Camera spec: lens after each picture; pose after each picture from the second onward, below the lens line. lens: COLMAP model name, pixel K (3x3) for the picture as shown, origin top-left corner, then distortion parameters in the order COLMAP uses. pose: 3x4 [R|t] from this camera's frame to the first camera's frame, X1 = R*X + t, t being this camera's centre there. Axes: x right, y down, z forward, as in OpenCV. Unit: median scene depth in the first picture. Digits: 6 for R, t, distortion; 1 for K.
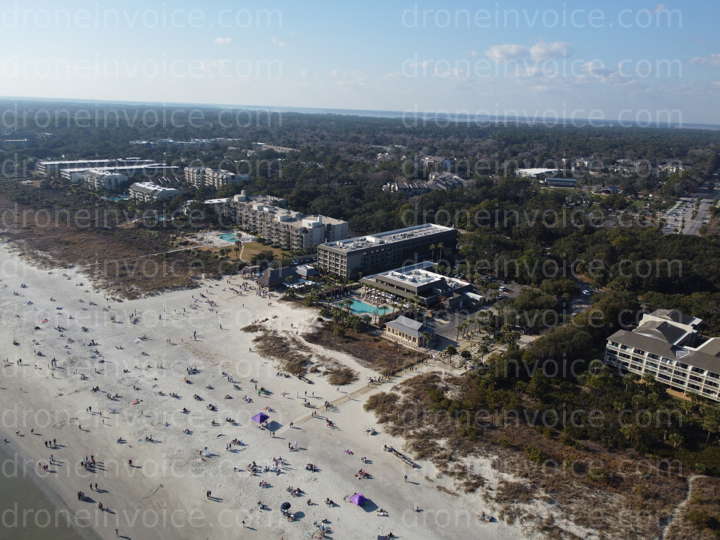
lens RADIAL K [[540.7, 0, 359.9], [0, 540.7, 273.8], [0, 0, 1]] dist [0.002816, -0.008825]
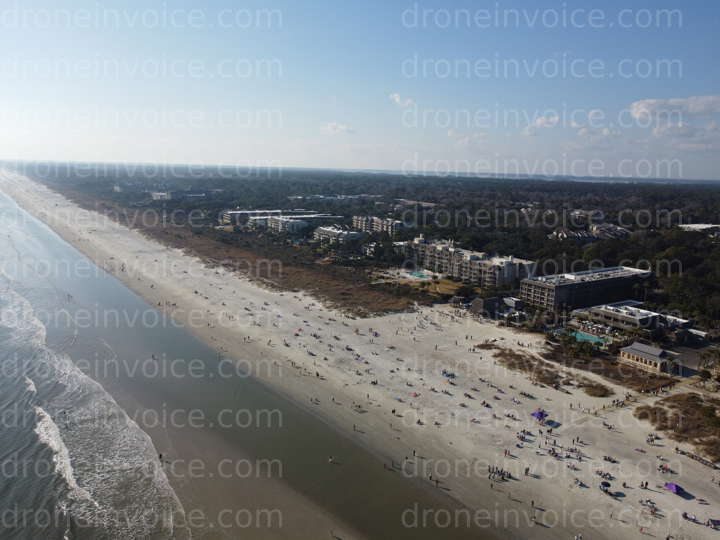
lens RADIAL K [[540.7, 0, 359.9], [0, 540.7, 273.8], [0, 0, 1]] dist [0.002816, -0.008825]
pose [[0.978386, 0.029144, -0.204723, -0.187624], [-0.051488, 0.993172, -0.104682, 0.068466], [0.200274, 0.112961, 0.973206, -0.090420]]
